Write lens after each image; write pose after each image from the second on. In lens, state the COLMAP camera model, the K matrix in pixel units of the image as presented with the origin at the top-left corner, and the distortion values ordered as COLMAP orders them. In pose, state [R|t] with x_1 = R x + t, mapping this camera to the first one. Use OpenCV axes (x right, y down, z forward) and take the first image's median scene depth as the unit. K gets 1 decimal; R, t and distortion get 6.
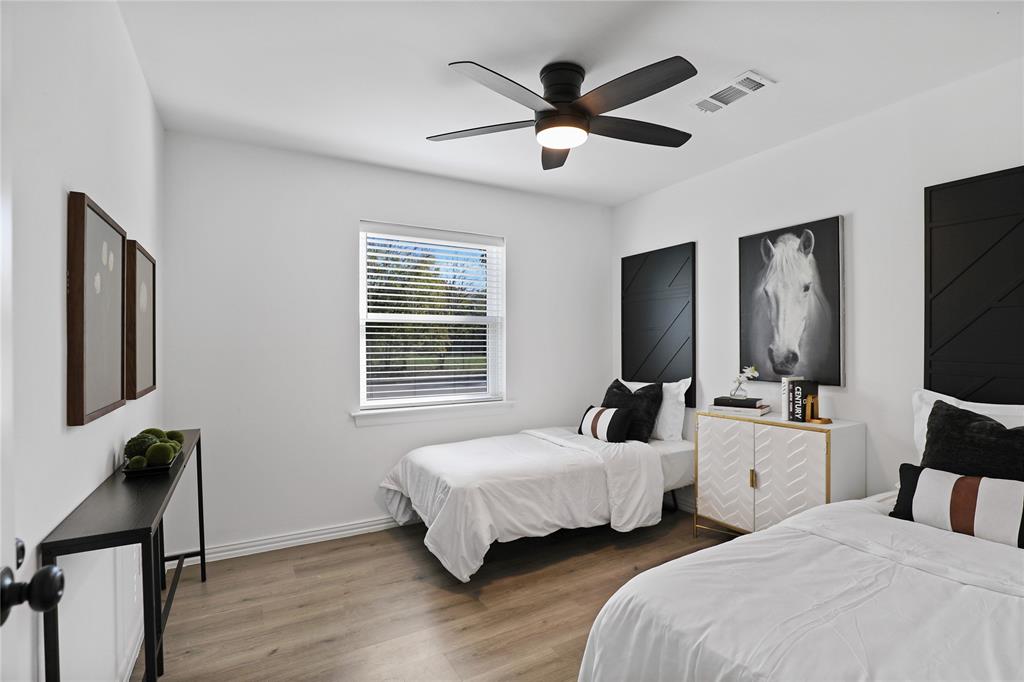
lens RADIAL K [[483.6, 0, 515.1], [0, 483.6, 344.0], [0, 0, 1]] dist [-0.038680, 0.007196]
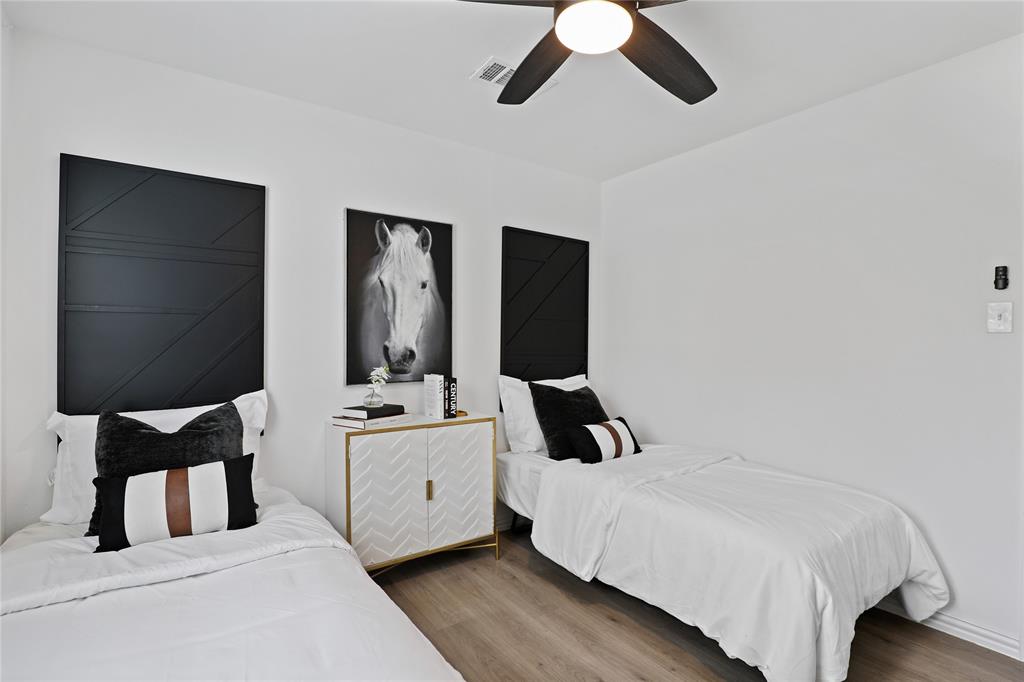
lens RADIAL K [[483.6, 0, 514.1], [0, 483.6, 343.1], [0, 0, 1]] dist [-0.038680, 0.007196]
pose [[-0.095252, 0.009384, 0.995409, -0.397437], [-0.005788, 0.999933, -0.009980, 0.012410], [-0.995436, -0.006712, -0.095191, 0.875865]]
